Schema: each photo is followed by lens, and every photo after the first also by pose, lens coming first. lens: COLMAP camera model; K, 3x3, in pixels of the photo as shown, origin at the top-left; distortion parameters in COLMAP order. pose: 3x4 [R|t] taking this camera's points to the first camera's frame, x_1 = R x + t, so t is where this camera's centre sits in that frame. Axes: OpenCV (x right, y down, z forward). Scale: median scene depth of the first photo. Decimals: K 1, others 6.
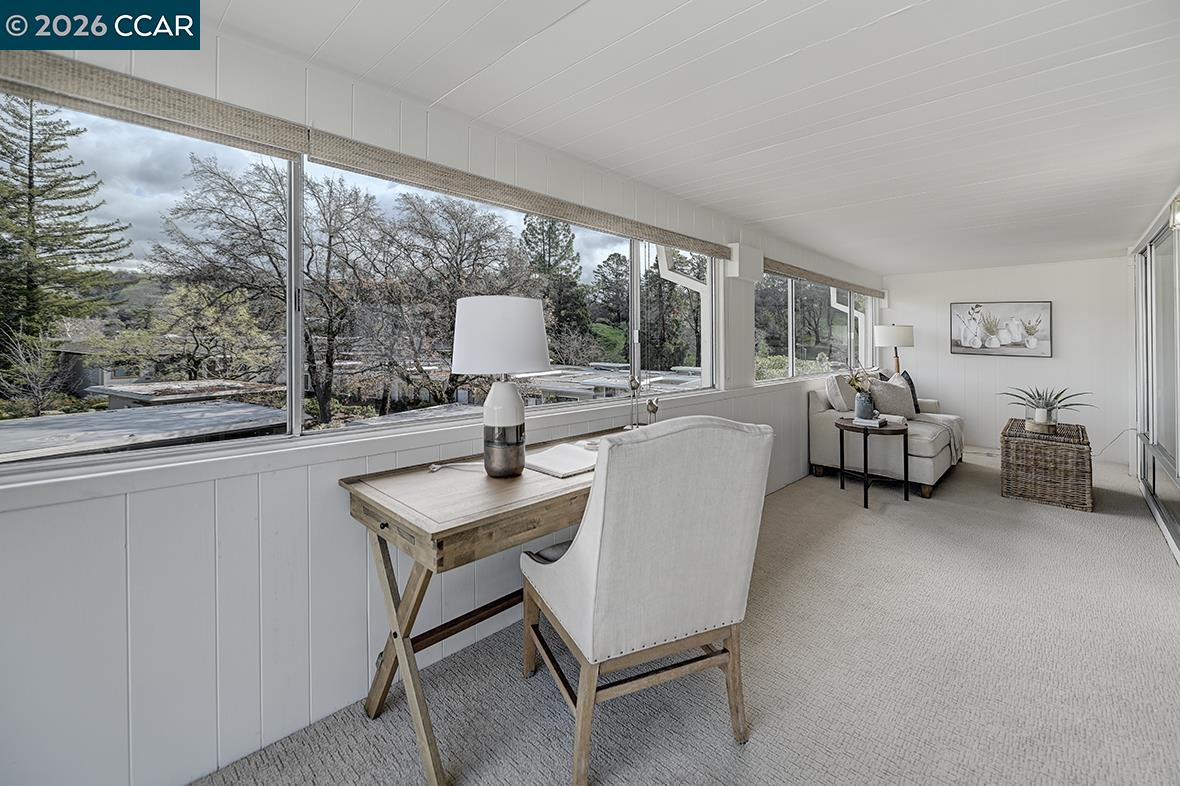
lens RADIAL K [[502.9, 0, 615.5], [0, 502.9, 333.6], [0, 0, 1]] dist [-0.002961, -0.000507]
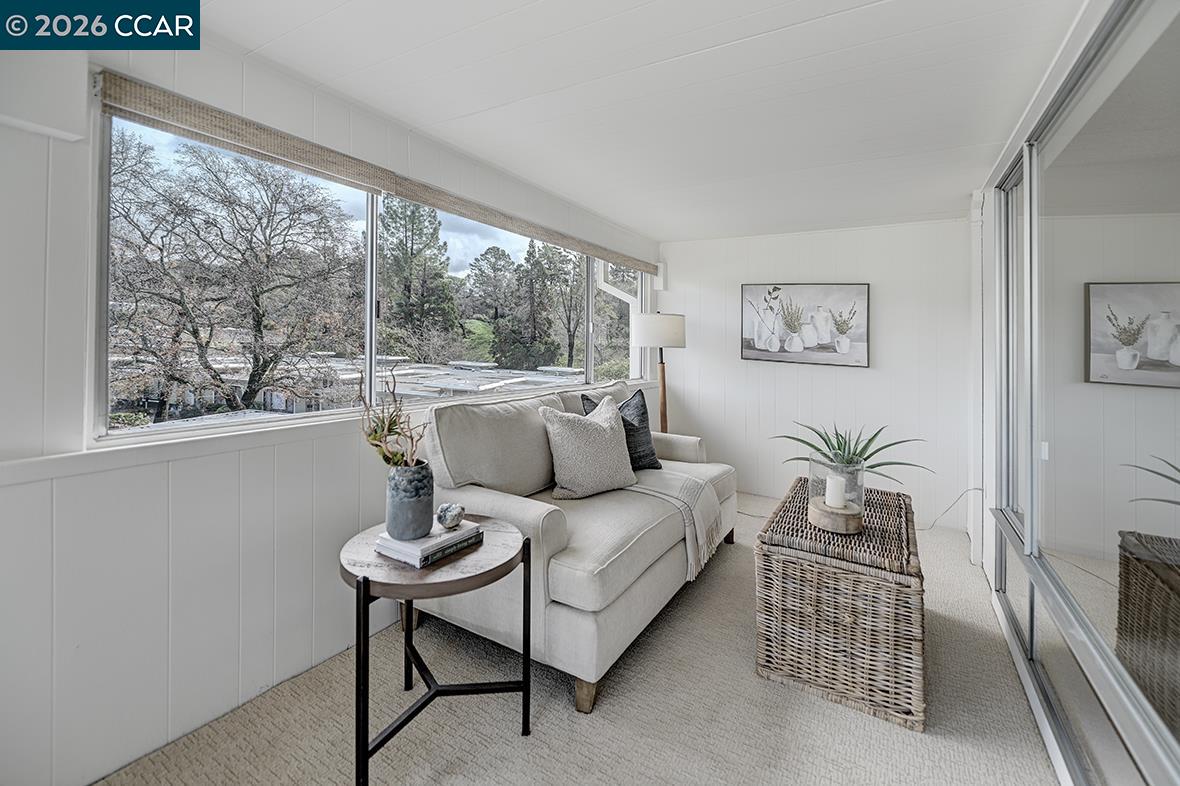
lens RADIAL K [[514.6, 0, 606.5], [0, 514.6, 318.5], [0, 0, 1]] dist [-0.008026, -0.000068]
pose [[0.975454, 0.032199, 0.217837, 0.133571], [-0.026350, 0.999211, -0.029701, 0.004137], [-0.218622, 0.023232, 0.975533, 0.144150]]
